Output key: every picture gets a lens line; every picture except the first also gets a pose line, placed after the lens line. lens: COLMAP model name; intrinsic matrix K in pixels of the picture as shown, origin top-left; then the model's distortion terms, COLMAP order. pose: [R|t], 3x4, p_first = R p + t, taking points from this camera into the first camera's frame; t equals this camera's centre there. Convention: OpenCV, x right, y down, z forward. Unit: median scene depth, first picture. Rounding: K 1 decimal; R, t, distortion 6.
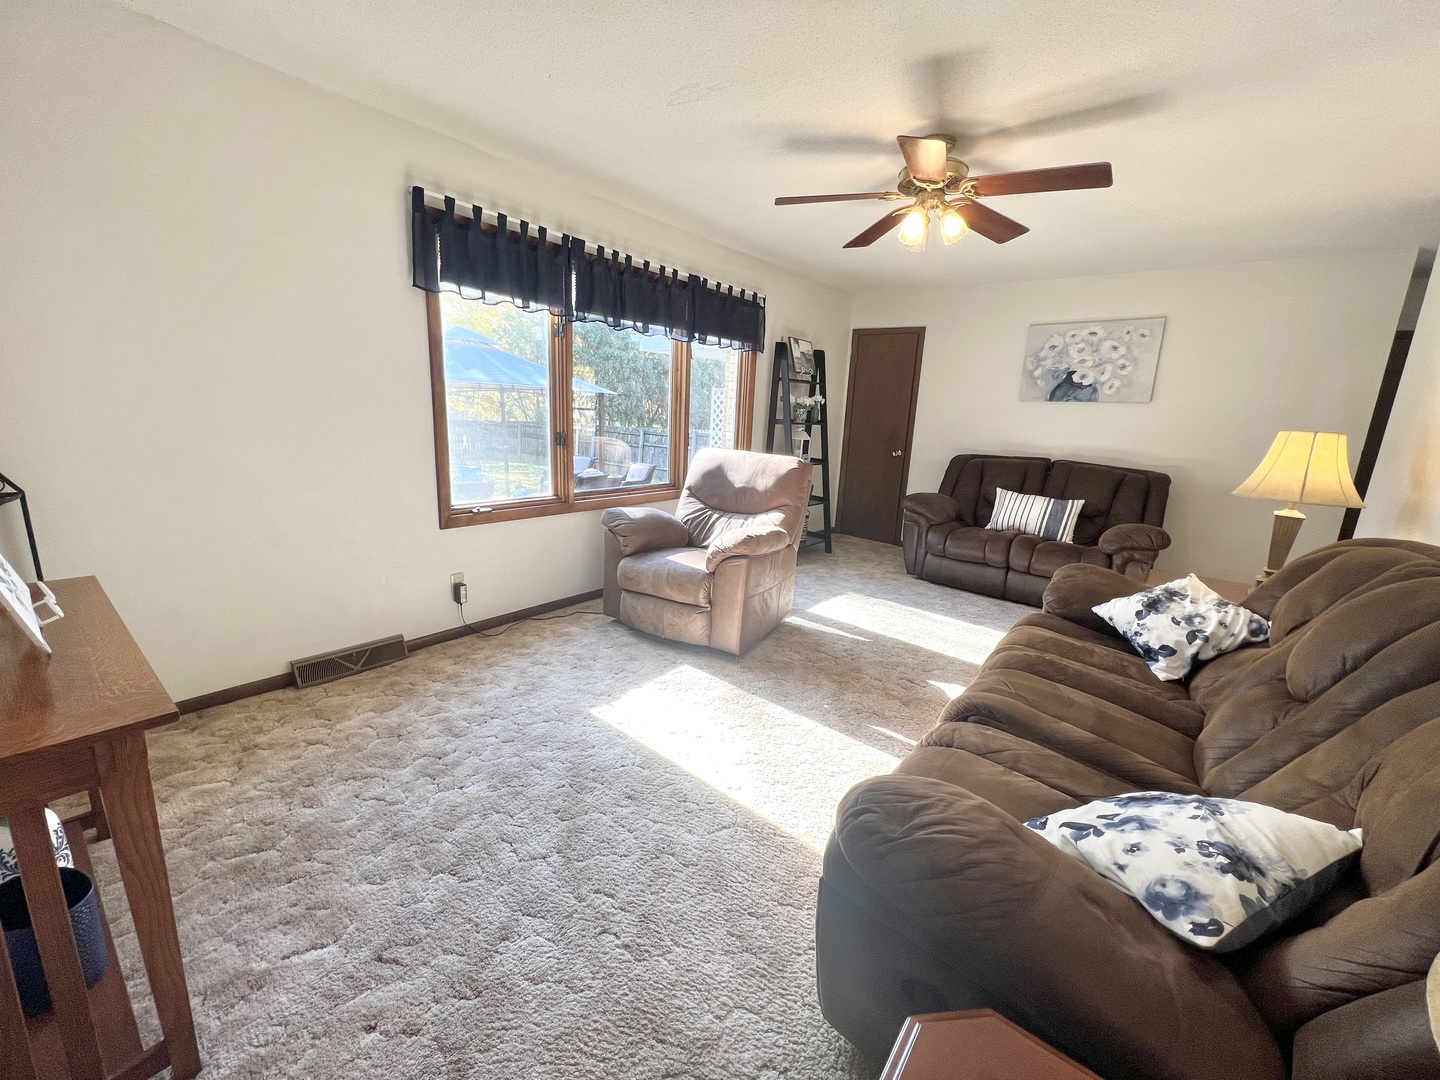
lens RADIAL K [[580.9, 0, 720.0], [0, 580.9, 540.0], [0, 0, 1]] dist [-0.002013, -0.000122]
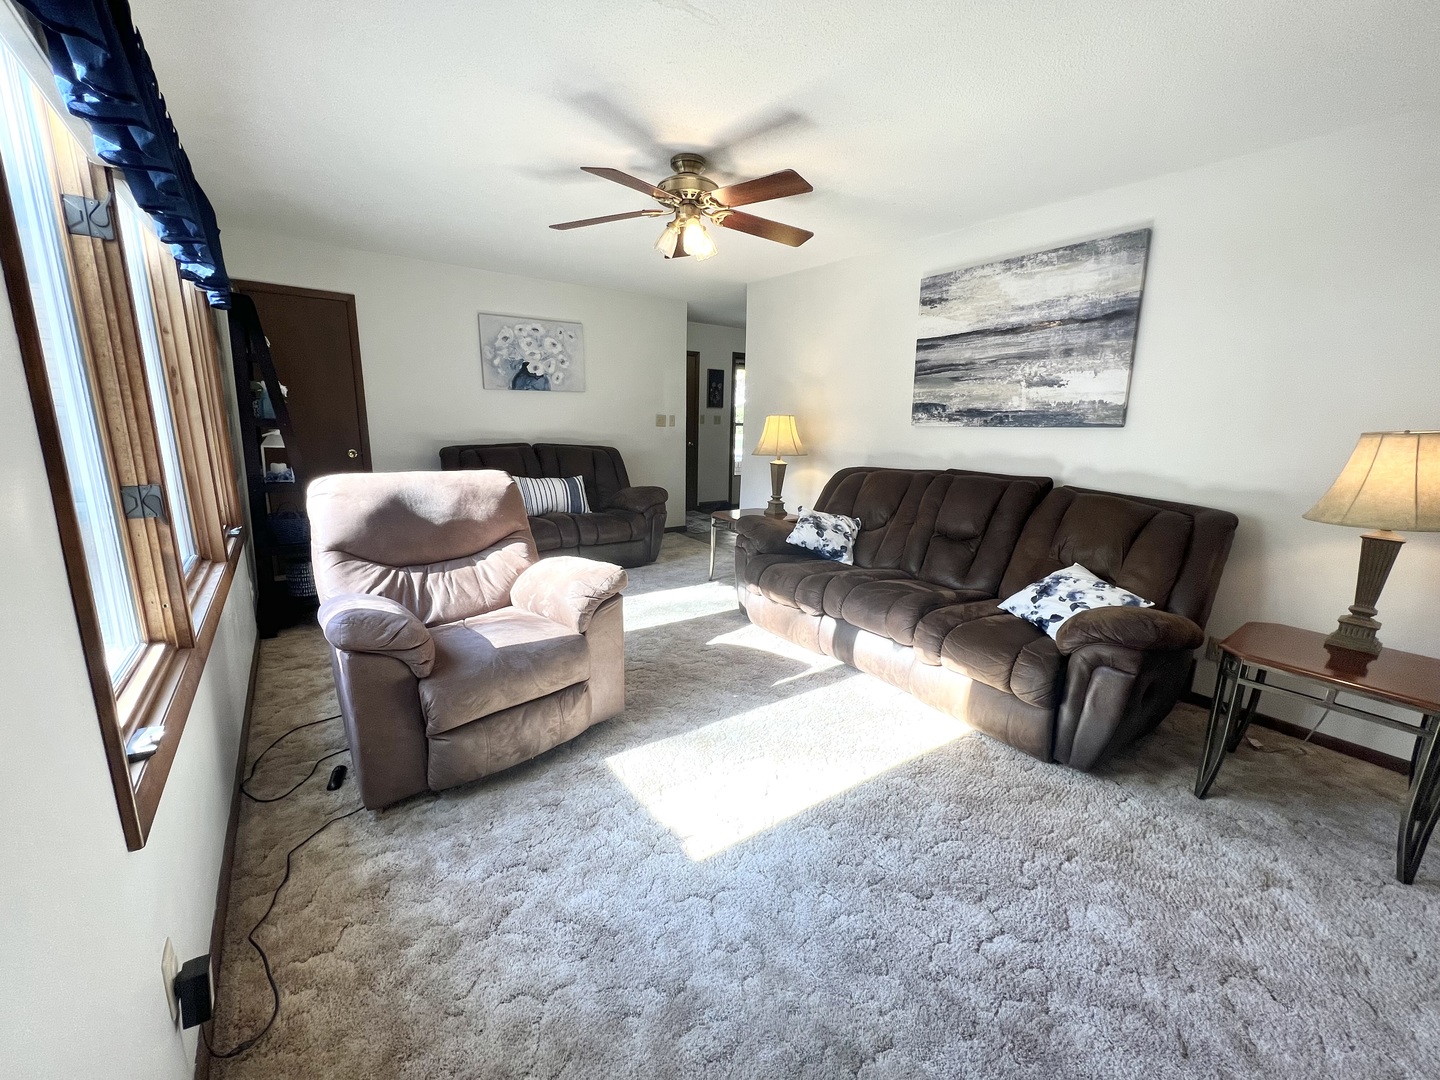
lens RADIAL K [[580.9, 0, 720.0], [0, 580.9, 540.0], [0, 0, 1]] dist [-0.002013, -0.000122]
pose [[0.249979, -0.243519, 0.937128, -0.430386], [0.202705, 0.959571, 0.195280, -0.113267], [-0.946795, 0.141145, 0.289235, 0.398229]]
